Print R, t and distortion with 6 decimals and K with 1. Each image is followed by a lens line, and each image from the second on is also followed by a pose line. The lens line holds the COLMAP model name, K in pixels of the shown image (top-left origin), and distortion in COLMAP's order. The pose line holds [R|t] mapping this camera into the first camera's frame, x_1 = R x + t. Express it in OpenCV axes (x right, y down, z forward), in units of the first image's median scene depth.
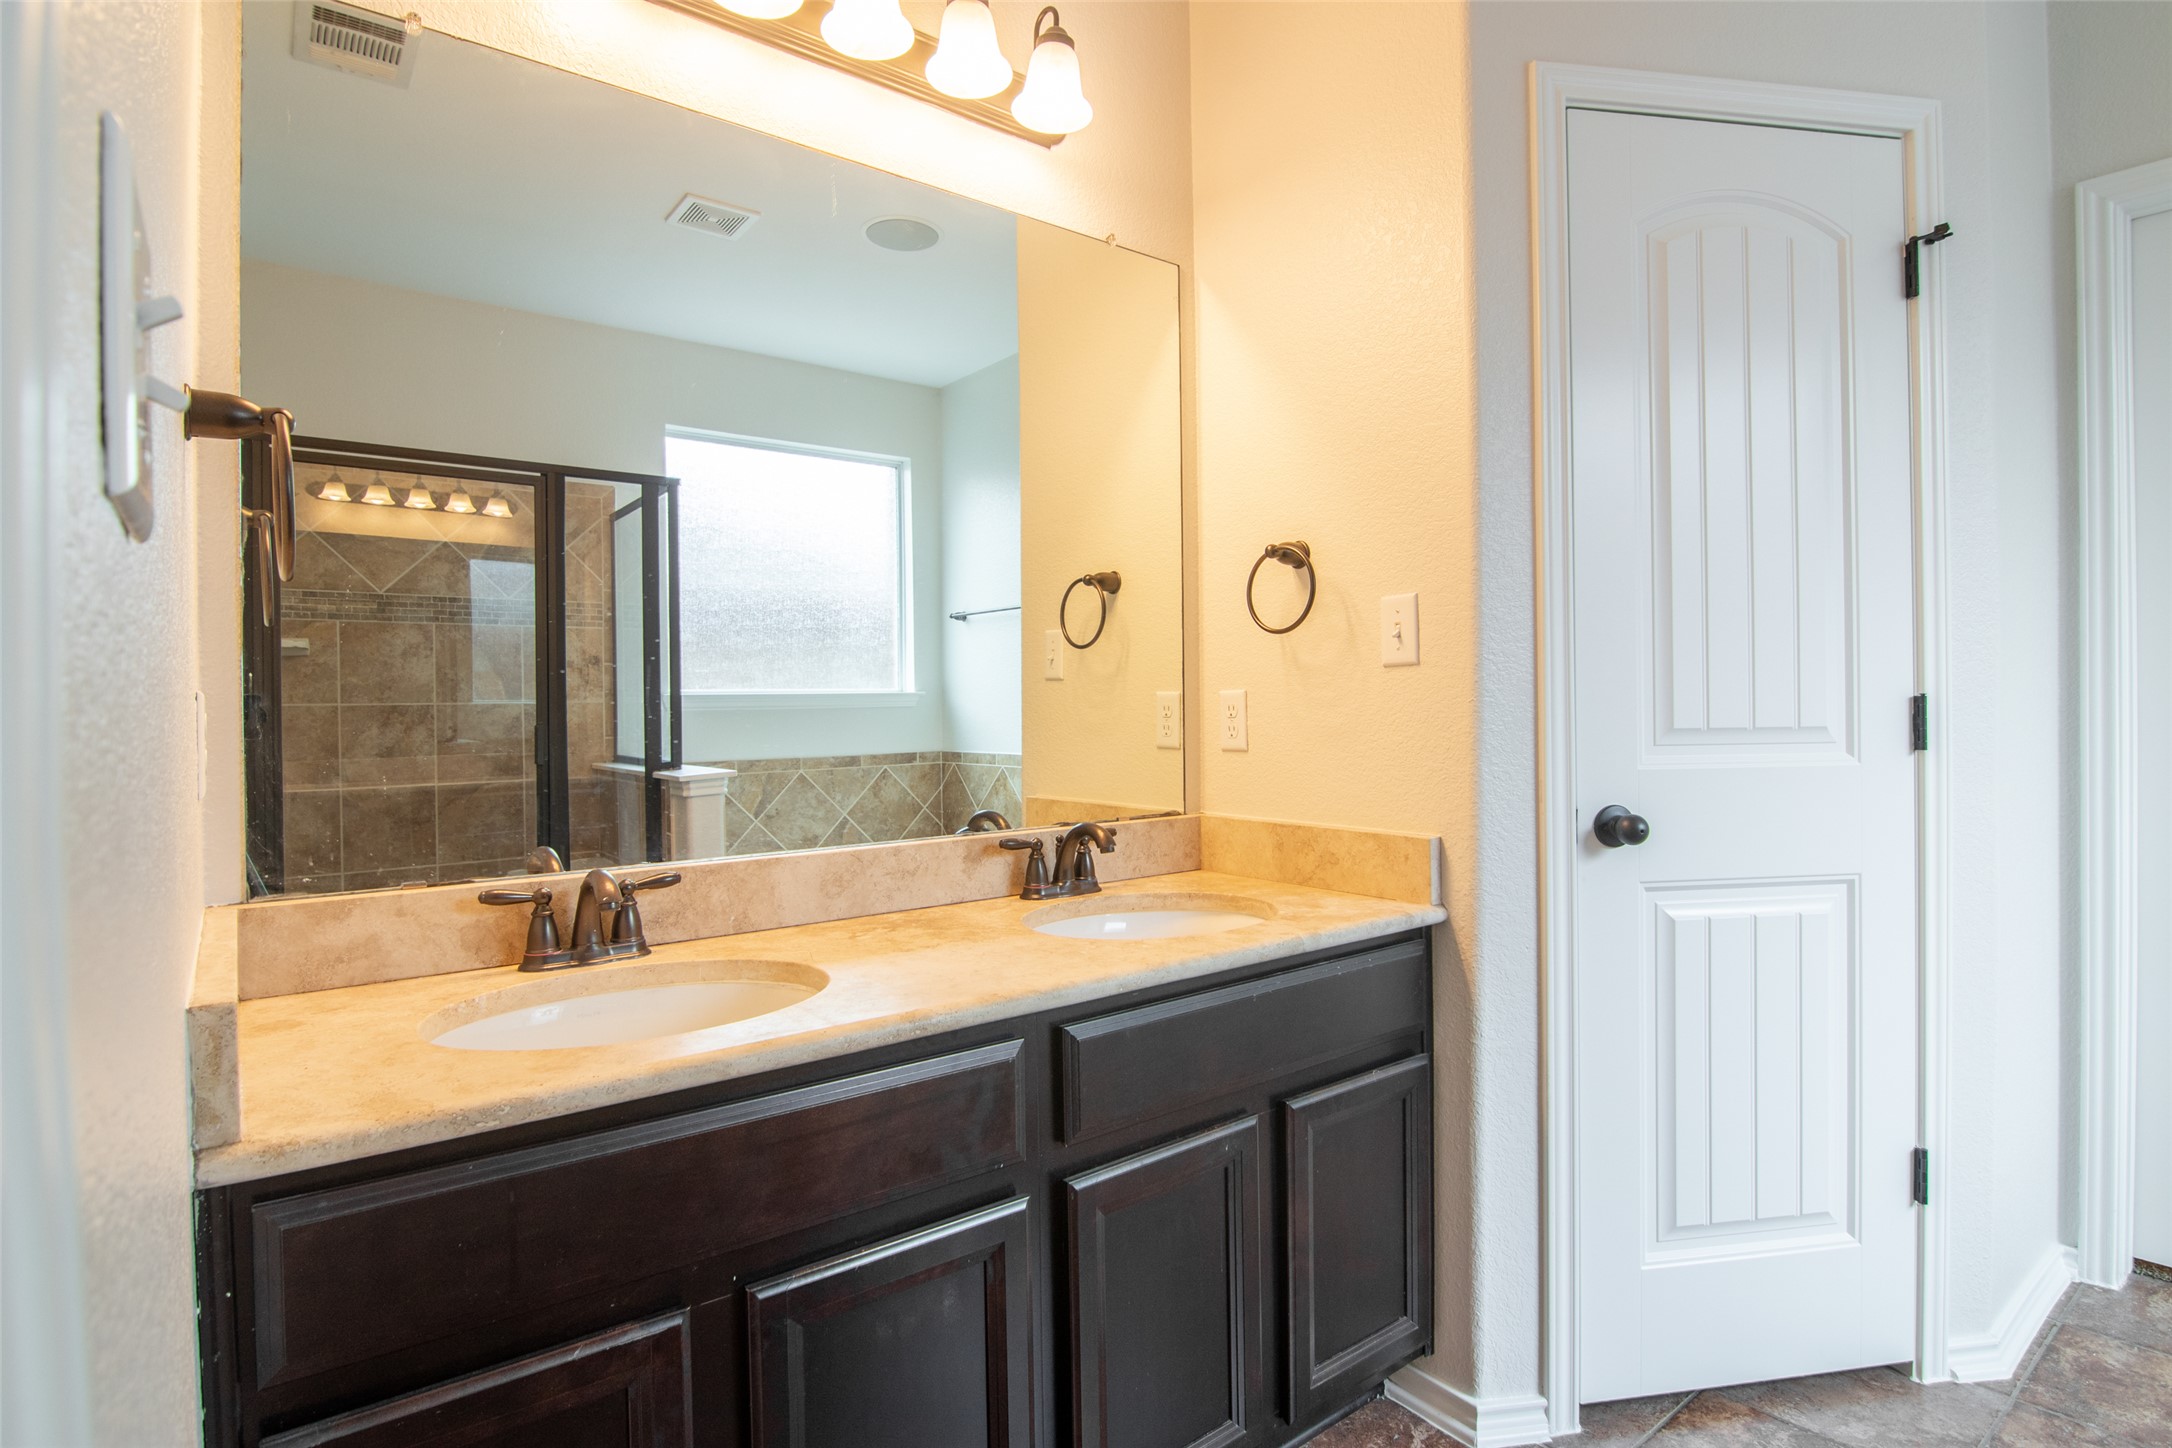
lens RADIAL K [[1110.1, 0, 1083.4], [0, 1110.1, 716.1], [0, 0, 1]] dist [-0.006999, -0.011033]
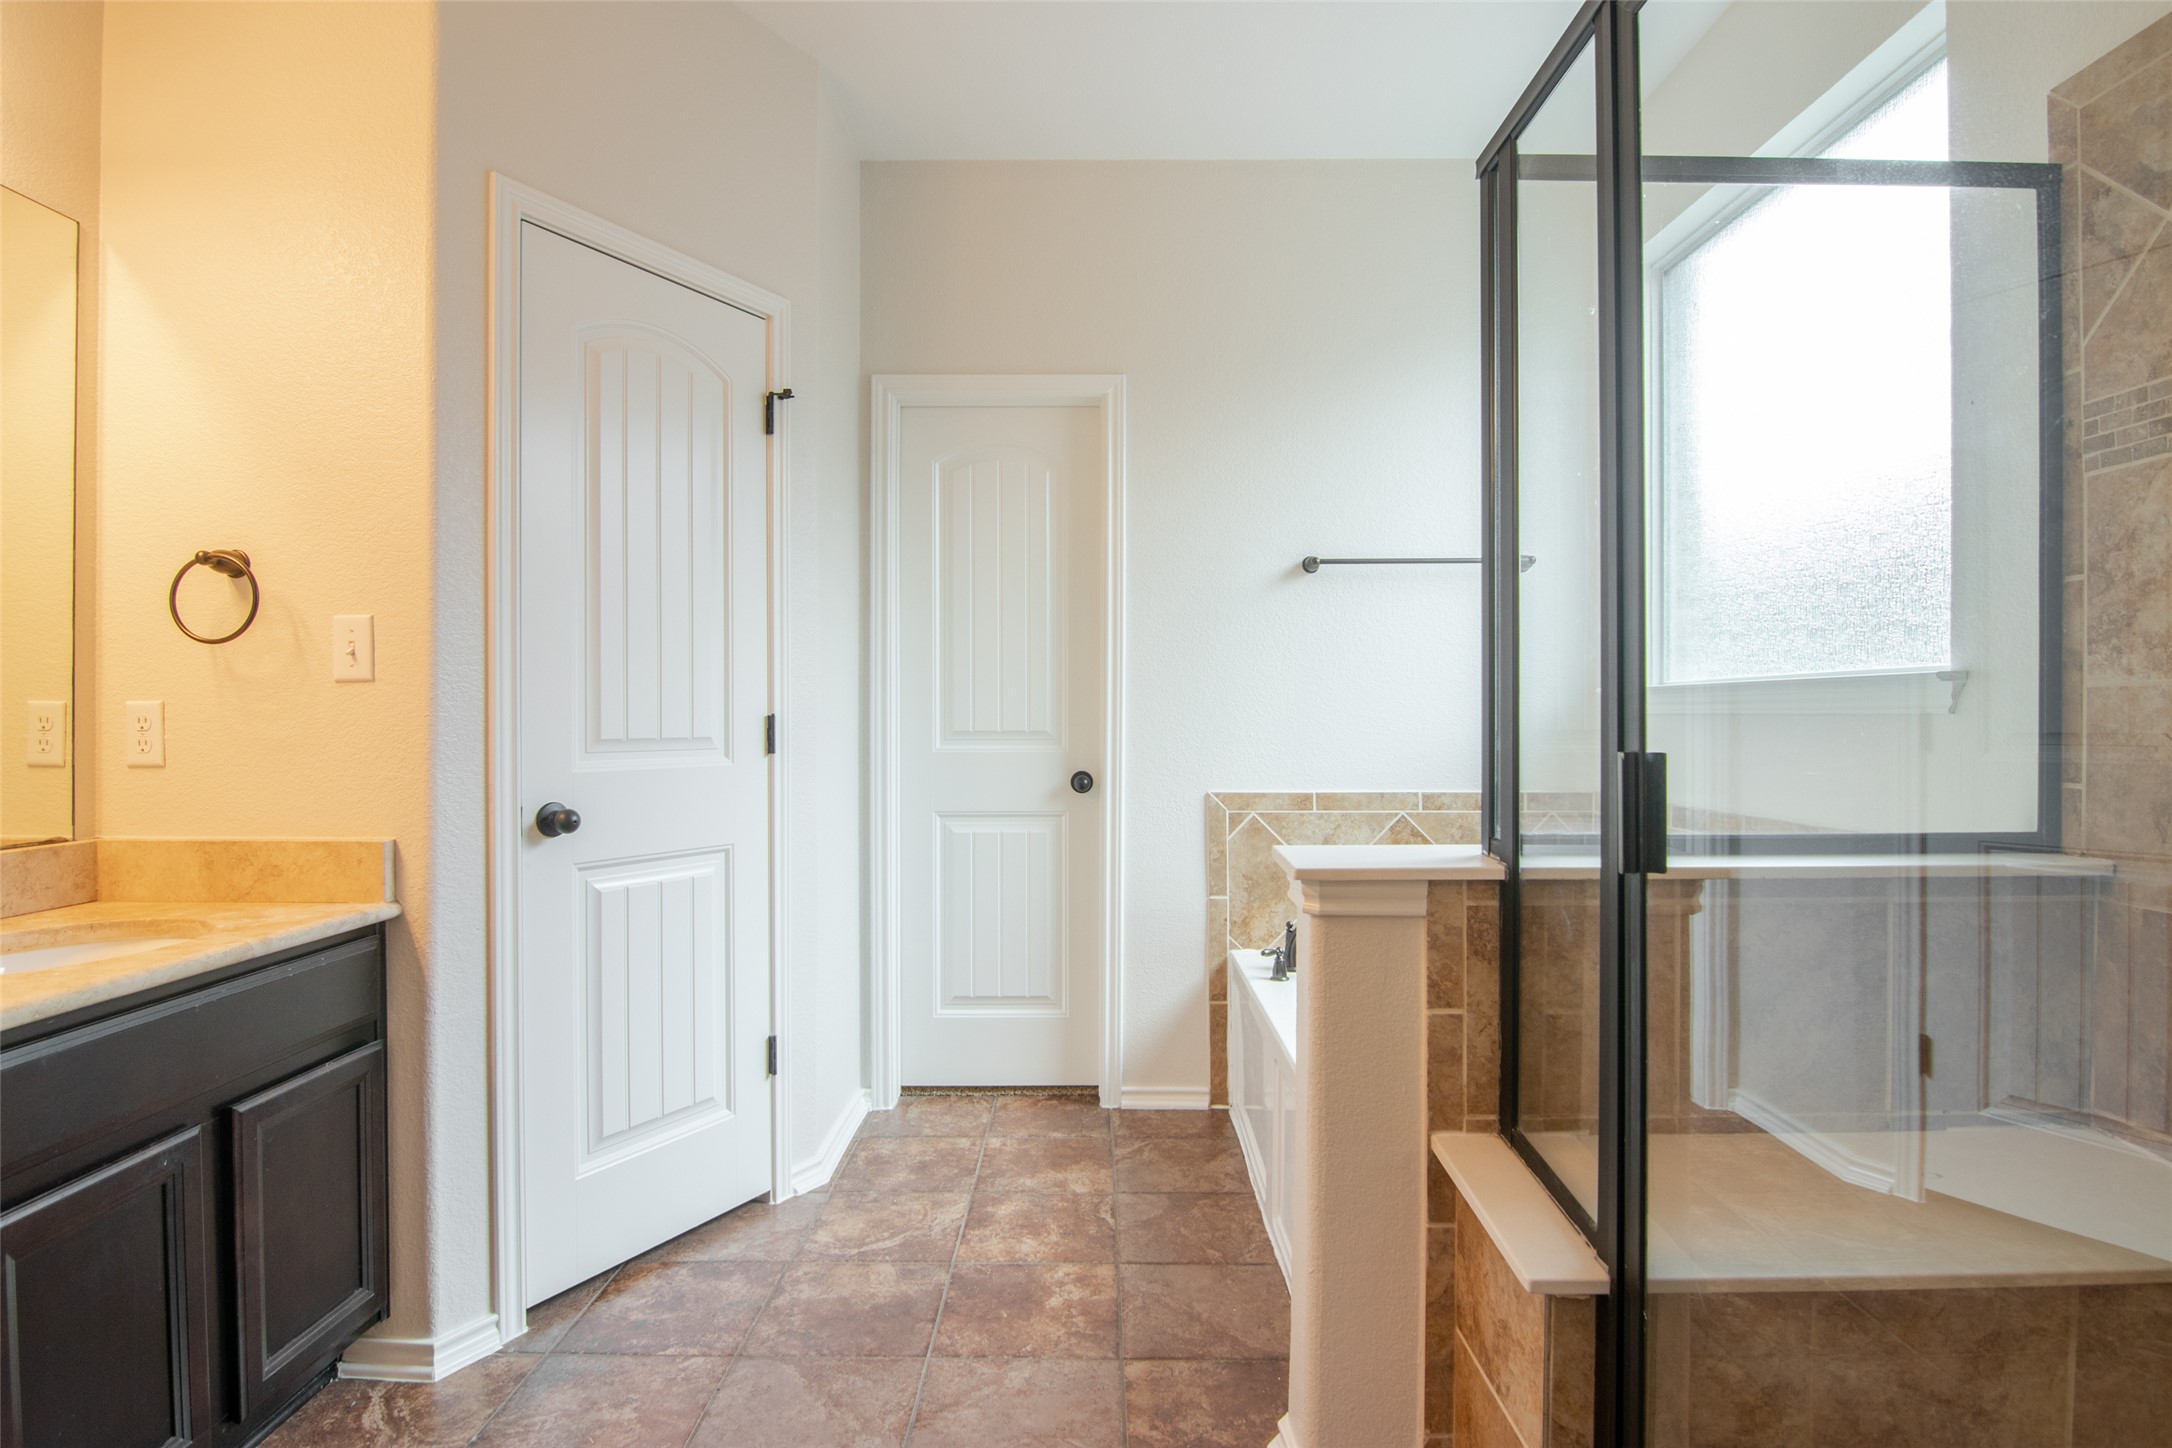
lens RADIAL K [[1098.2, 0, 1082.6], [0, 1098.2, 708.8], [0, 0, 1]] dist [-0.024080, -0.002282]
pose [[0.628002, 0.014619, 0.778074, -0.088091], [0.000923, 0.999809, -0.019530, 0.001545], [-0.778211, 0.012983, 0.627869, -0.203334]]
